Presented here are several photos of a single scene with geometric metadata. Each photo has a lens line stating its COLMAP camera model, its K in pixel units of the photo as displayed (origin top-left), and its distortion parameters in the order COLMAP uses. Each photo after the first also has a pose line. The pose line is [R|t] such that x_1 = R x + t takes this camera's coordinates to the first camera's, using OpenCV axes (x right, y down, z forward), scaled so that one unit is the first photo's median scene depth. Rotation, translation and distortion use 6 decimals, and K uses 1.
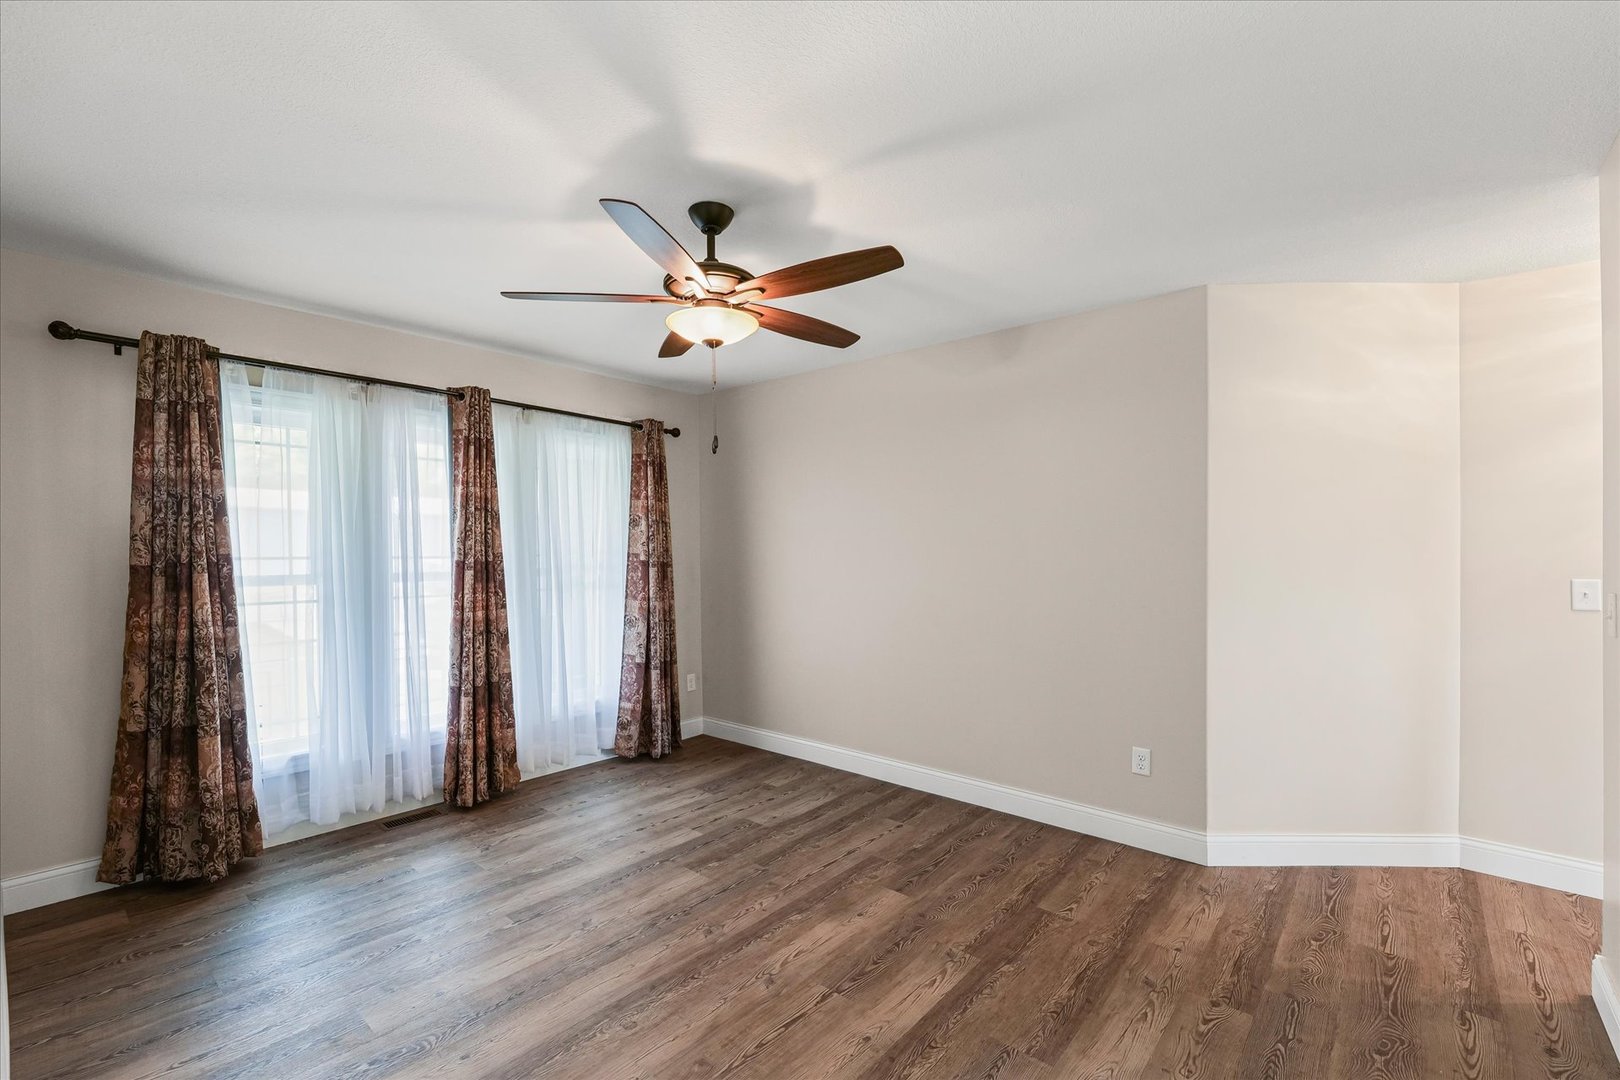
lens RADIAL K [[728.0, 0, 798.9], [0, 728.0, 548.3], [0, 0, 1]] dist [0.001275, 0.001006]
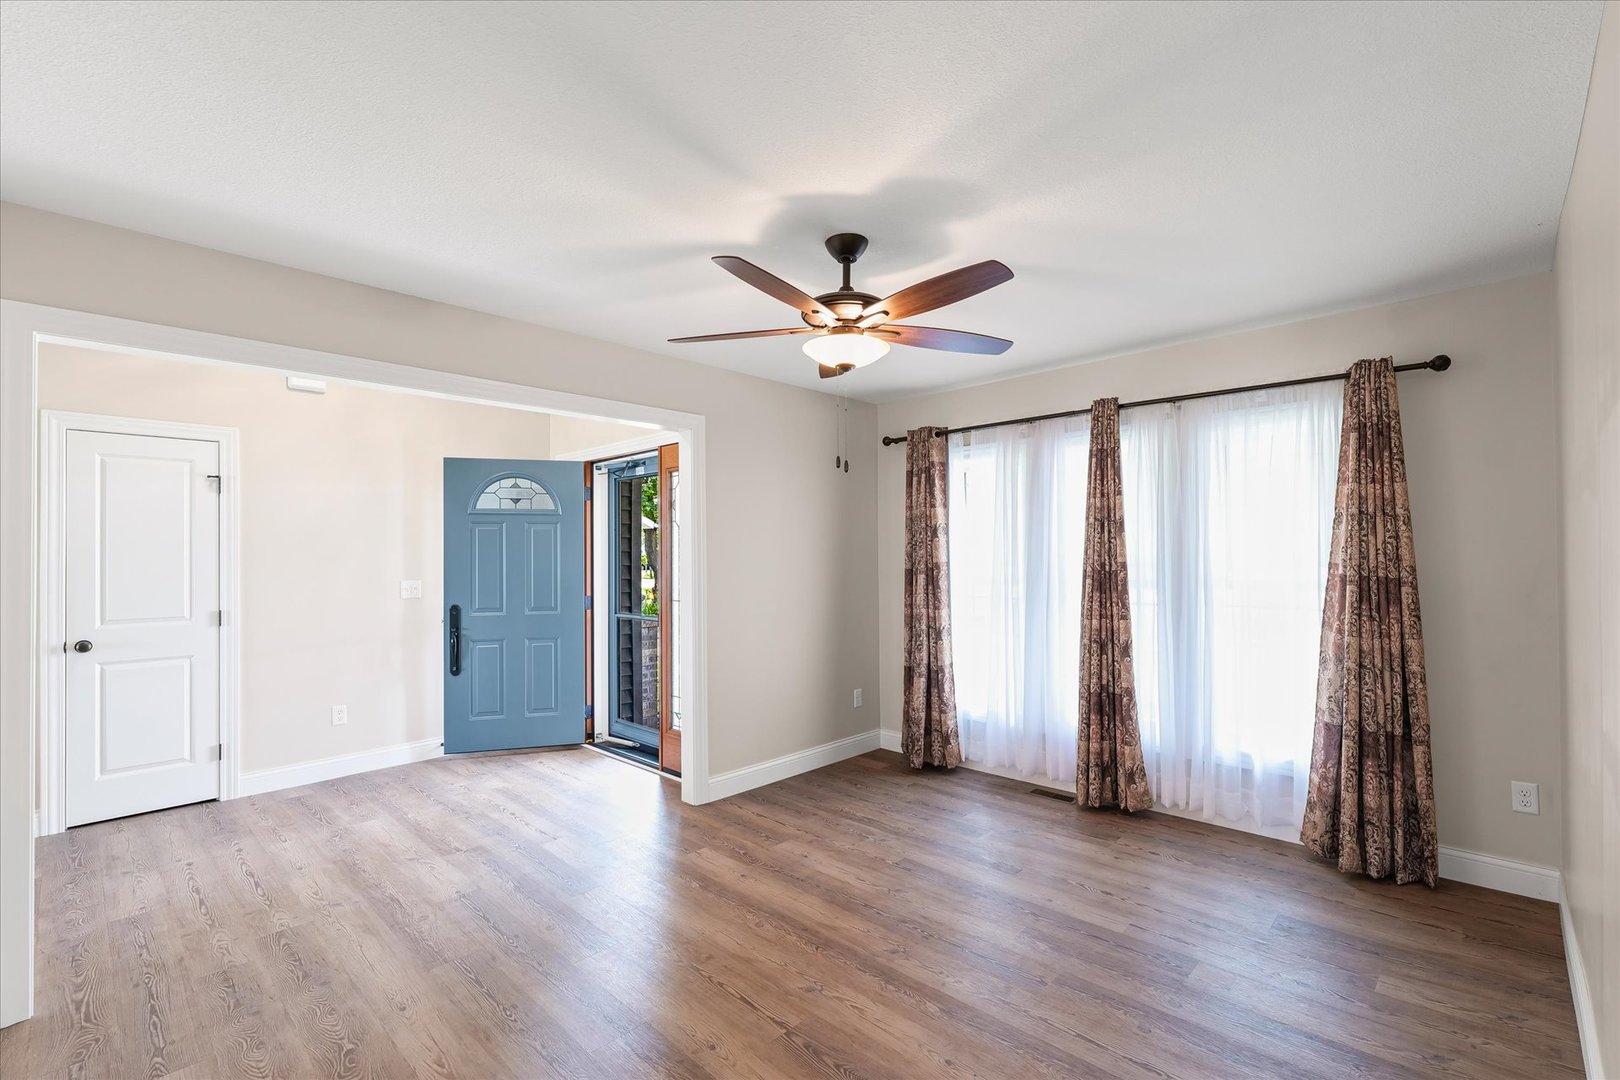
lens RADIAL K [[728.0, 0, 807.2], [0, 728.0, 554.6], [0, 0, 1]] dist [0.001275, 0.001006]
pose [[-0.077642, -0.006979, -0.996957, 0.606026], [0.004131, 0.999965, -0.007322, 0.001559], [0.996973, -0.004687, -0.077611, 0.675866]]
